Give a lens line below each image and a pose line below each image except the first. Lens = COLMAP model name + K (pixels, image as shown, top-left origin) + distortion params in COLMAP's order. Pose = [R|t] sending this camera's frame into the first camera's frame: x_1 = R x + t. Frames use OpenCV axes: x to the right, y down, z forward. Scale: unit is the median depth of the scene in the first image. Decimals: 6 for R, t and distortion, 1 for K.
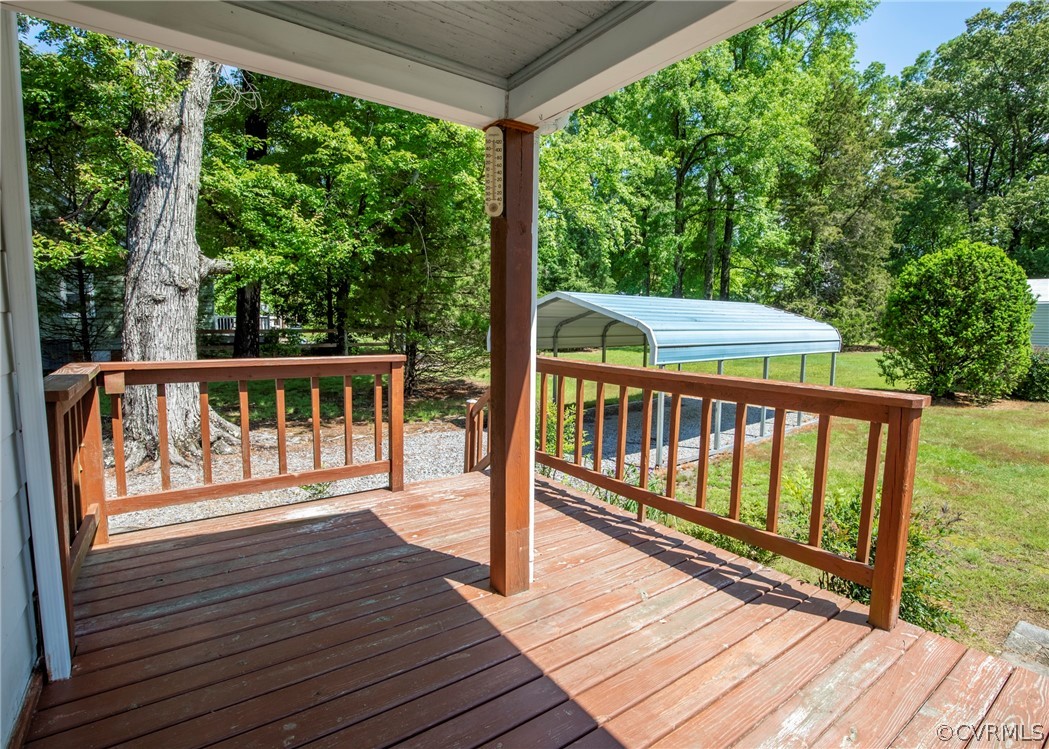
lens RADIAL K [[524.7, 0, 535.3], [0, 524.7, 373.1], [0, 0, 1]] dist [-0.030561, 0.002061]
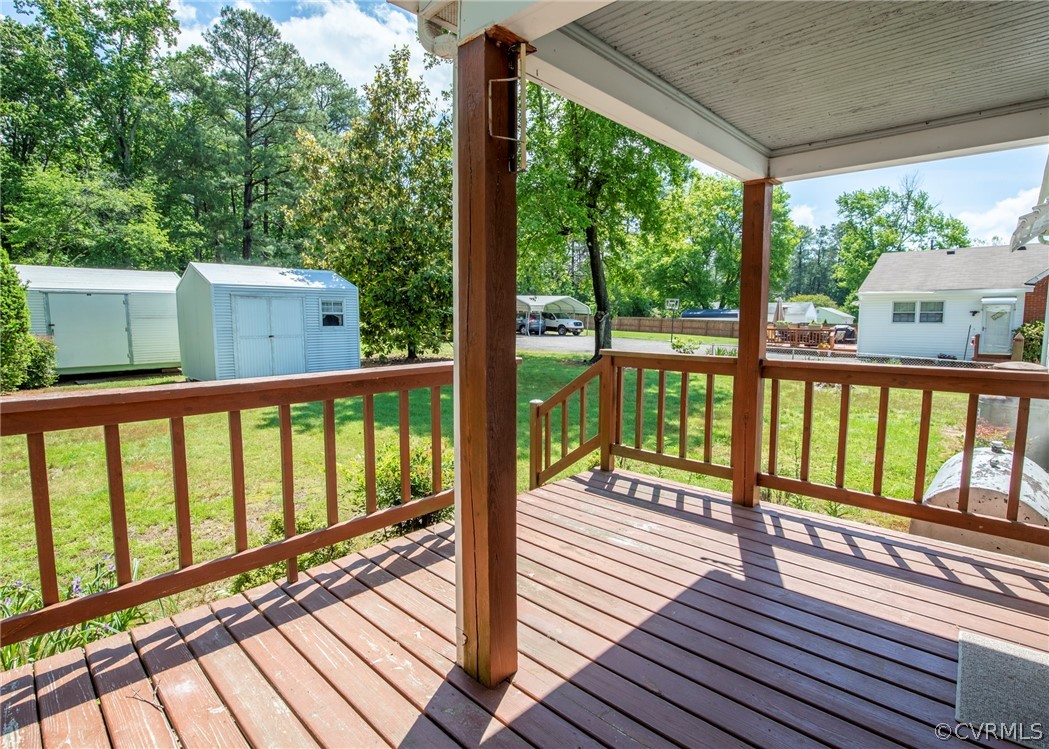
lens RADIAL K [[524.7, 0, 533.3], [0, 524.7, 369.3], [0, 0, 1]] dist [-0.030561, 0.002061]
pose [[-0.185685, -0.112355, 0.976165, -0.174193], [0.091724, 0.987122, 0.131064, -0.025133], [-0.978319, 0.113875, -0.172988, 0.242019]]
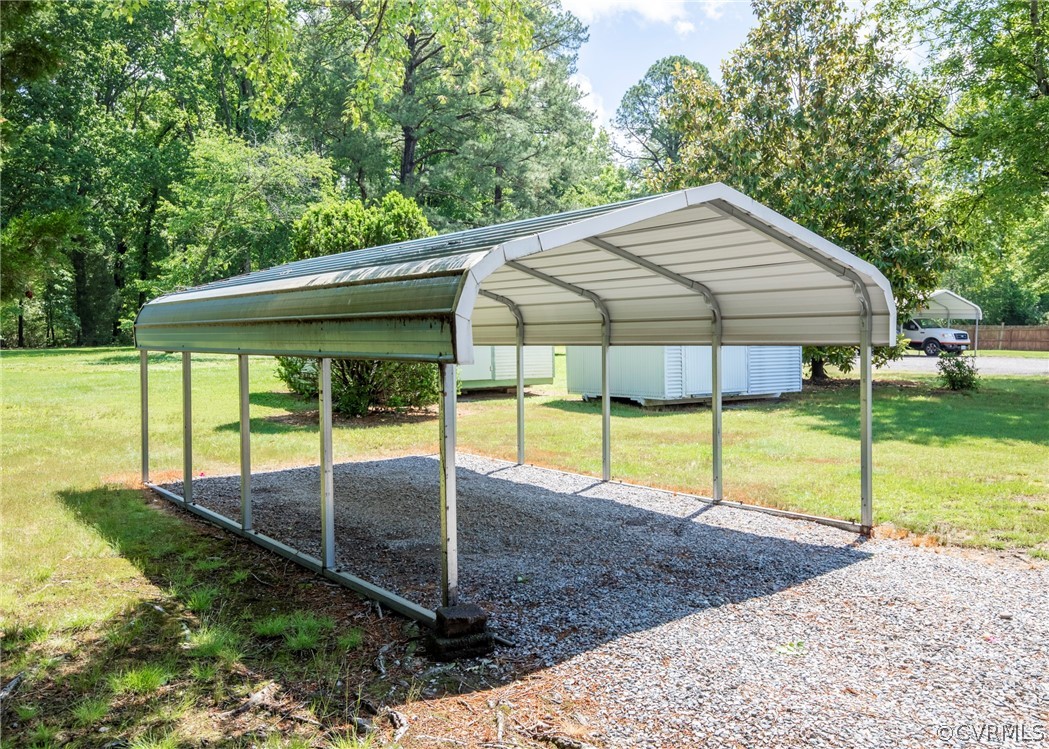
lens RADIAL K [[912.0, 0, 526.0], [0, 912.0, 373.9], [0, 0, 1]] dist [0.001129, -0.005901]
pose [[0.056464, -0.051354, 0.997083, -0.473186], [0.111598, 0.992743, 0.044811, -0.043312], [-0.992148, 0.108742, 0.061785, 0.816433]]
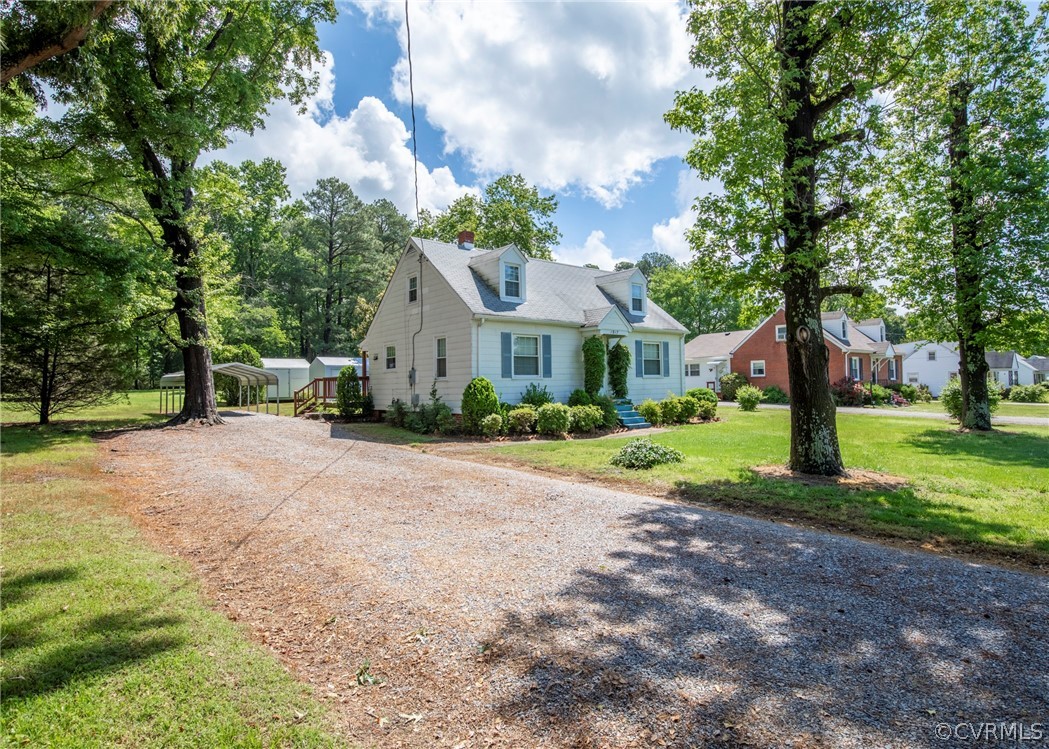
lens RADIAL K [[573.5, 0, 522.8], [0, 573.5, 372.0], [0, 0, 1]] dist [-0.005105, -0.000298]
pose [[-0.033142, 0.012391, 0.999374, -2.275657], [0.110347, 0.993855, -0.008663, 0.073153], [-0.993340, 0.109991, -0.034306, -0.315768]]
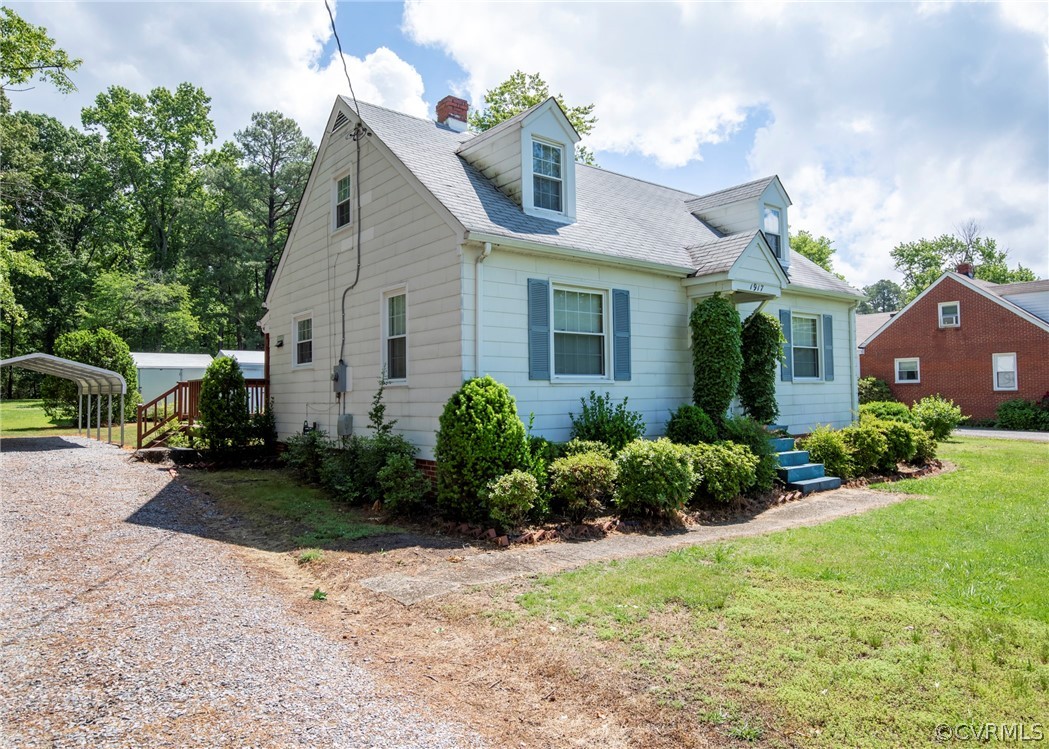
lens RADIAL K [[701.2, 0, 524.6], [0, 701.2, 366.3], [0, 0, 1]] dist [-0.003823, 0.001279]
pose [[-0.033245, 0.029328, 0.999017, -1.561115], [0.106997, 0.993929, -0.025618, 0.073657], [-0.993703, 0.106040, -0.036181, -0.276550]]
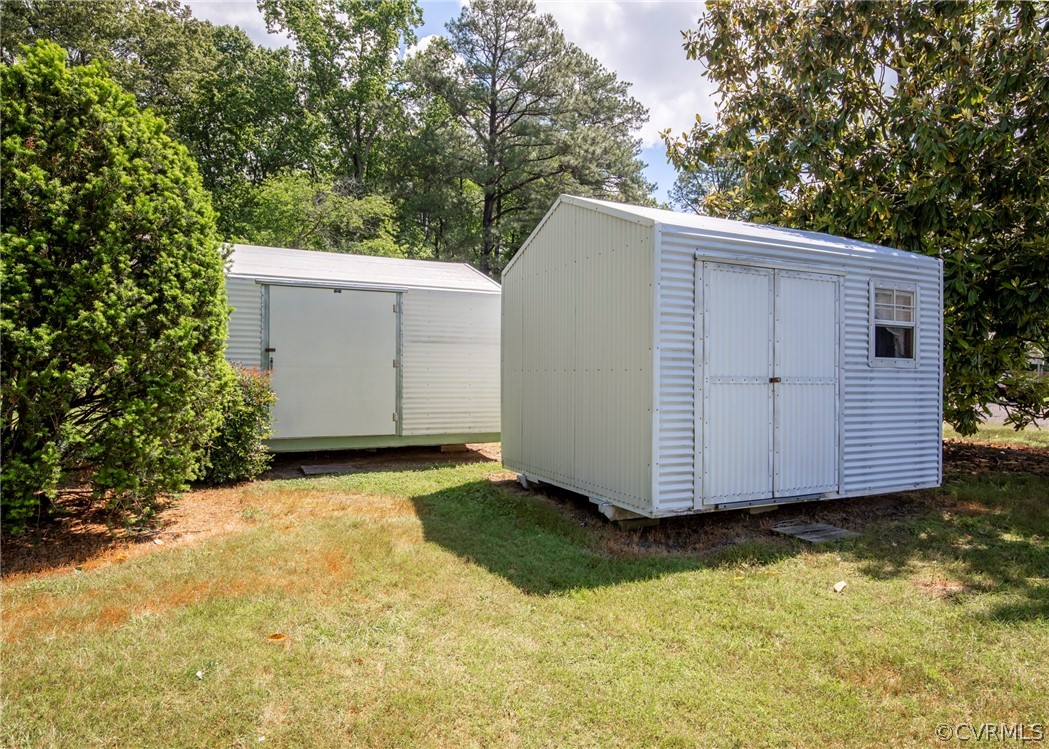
lens RADIAL K [[647.5, 0, 526.5], [0, 647.5, 370.0], [0, 0, 1]] dist [-0.009457, -0.004540]
pose [[0.190367, -0.007021, 0.981688, 0.516199], [0.084412, 0.996388, -0.009243, -0.019315], [-0.978077, 0.084626, 0.190272, 0.682697]]
